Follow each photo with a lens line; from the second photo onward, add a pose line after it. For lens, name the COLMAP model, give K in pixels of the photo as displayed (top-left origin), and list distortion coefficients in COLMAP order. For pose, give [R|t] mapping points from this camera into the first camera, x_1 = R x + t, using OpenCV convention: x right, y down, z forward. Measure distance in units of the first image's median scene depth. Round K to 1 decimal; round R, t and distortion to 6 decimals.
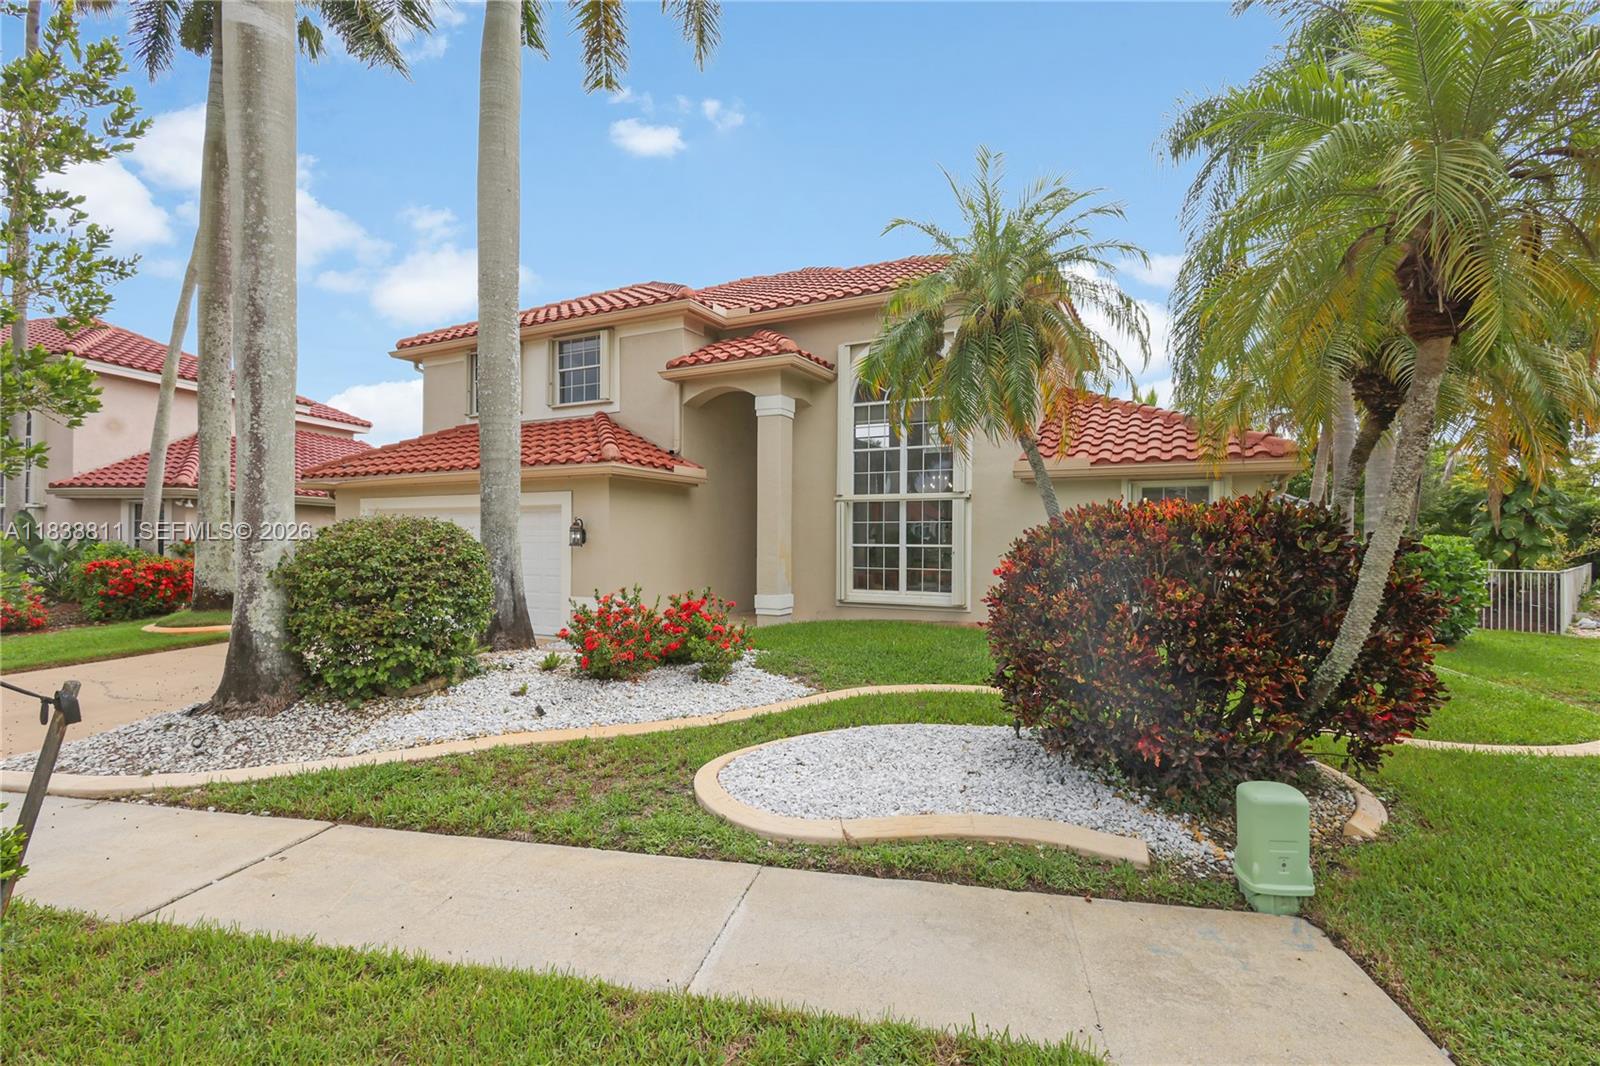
lens RADIAL K [[756.7, 0, 807.0], [0, 756.7, 532.7], [0, 0, 1]] dist [-0.000677, -0.000182]
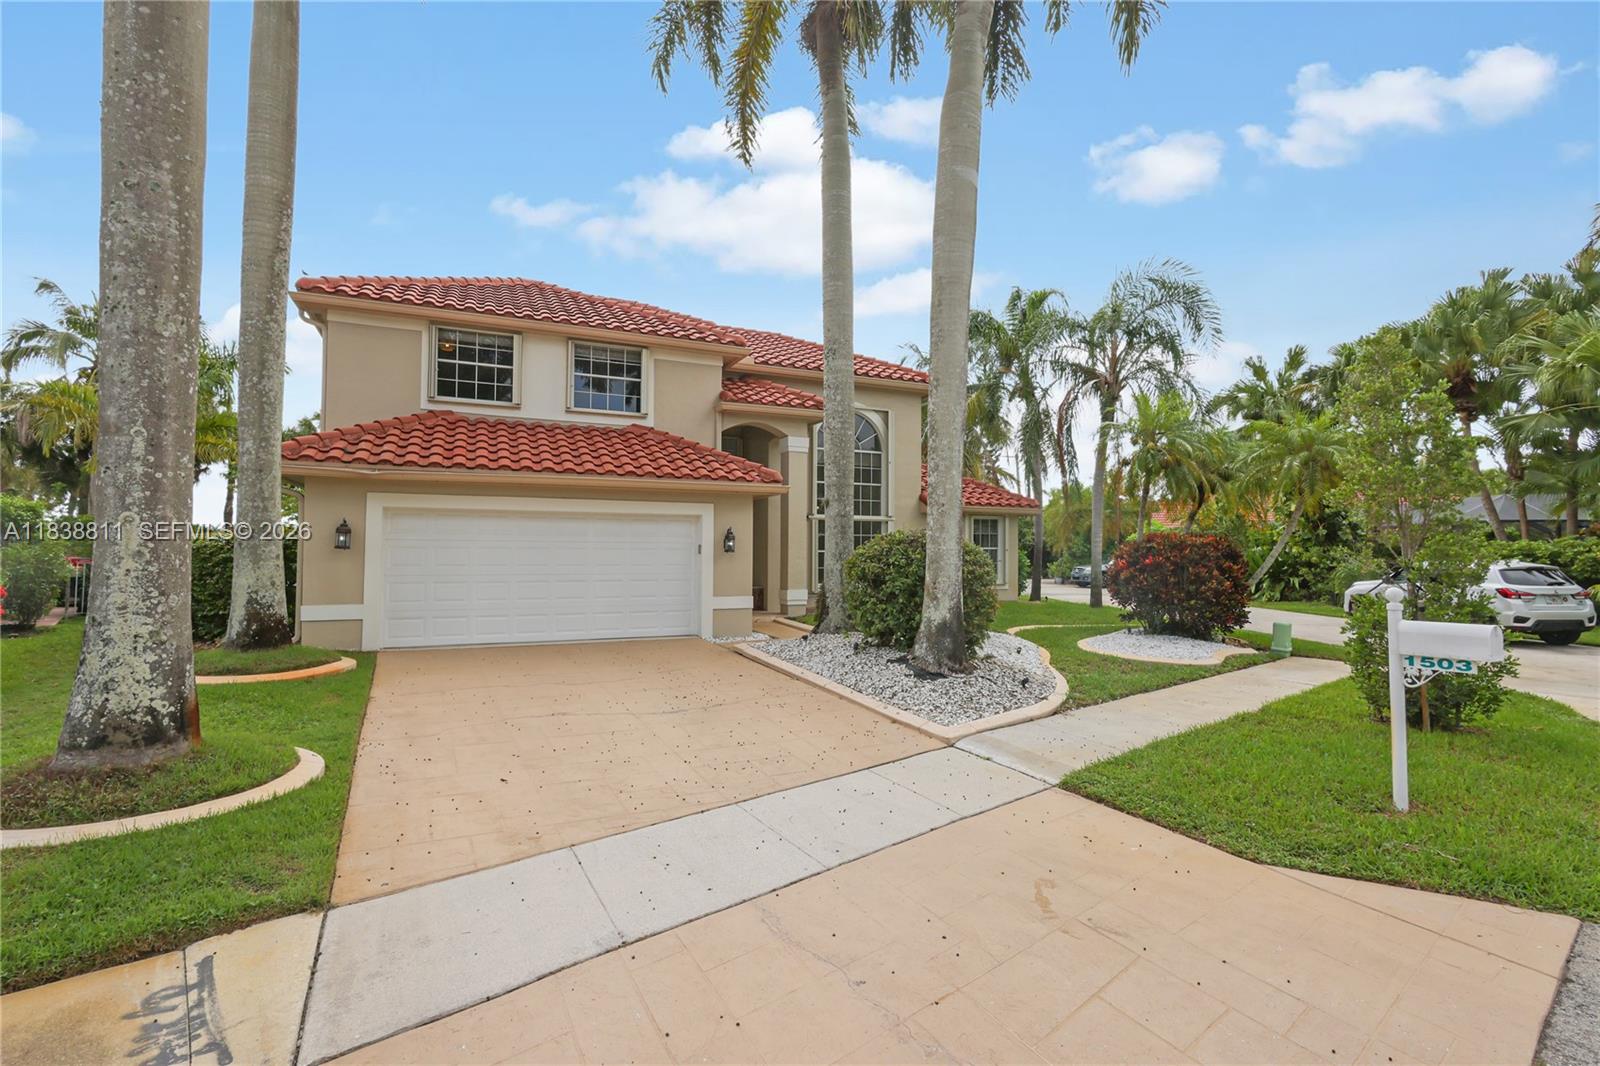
lens RADIAL K [[756.7, 0, 807.0], [0, 756.7, 532.7], [0, 0, 1]] dist [-0.000677, -0.000182]
pose [[0.610378, 0.017834, 0.791910, -1.027915], [-0.011003, 0.999841, -0.014036, 0.002425], [-0.792034, -0.000147, 0.610477, 0.186265]]
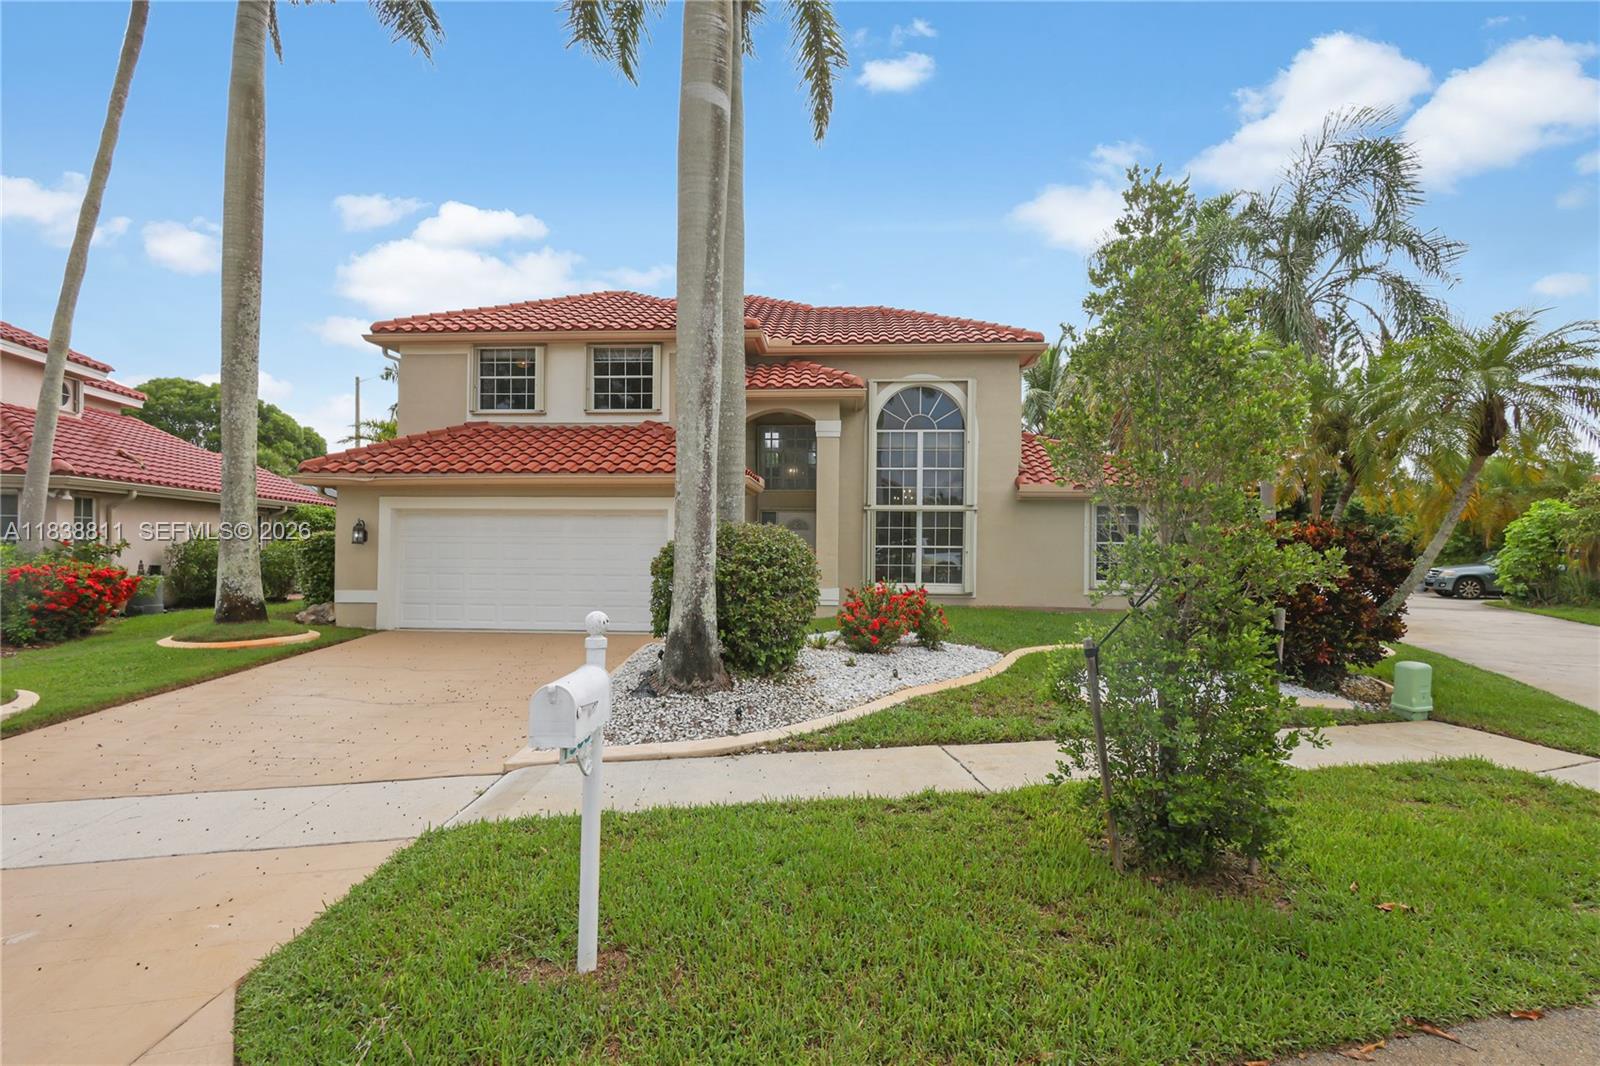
lens RADIAL K [[768.4, 0, 806.4], [0, 768.4, 537.1], [0, 0, 1]] dist [0.000338, -0.000213]
pose [[0.912332, 0.003976, 0.409433, -0.551340], [-0.006119, 0.999974, 0.003925, -0.002960], [-0.409406, -0.006086, 0.912332, -0.077577]]
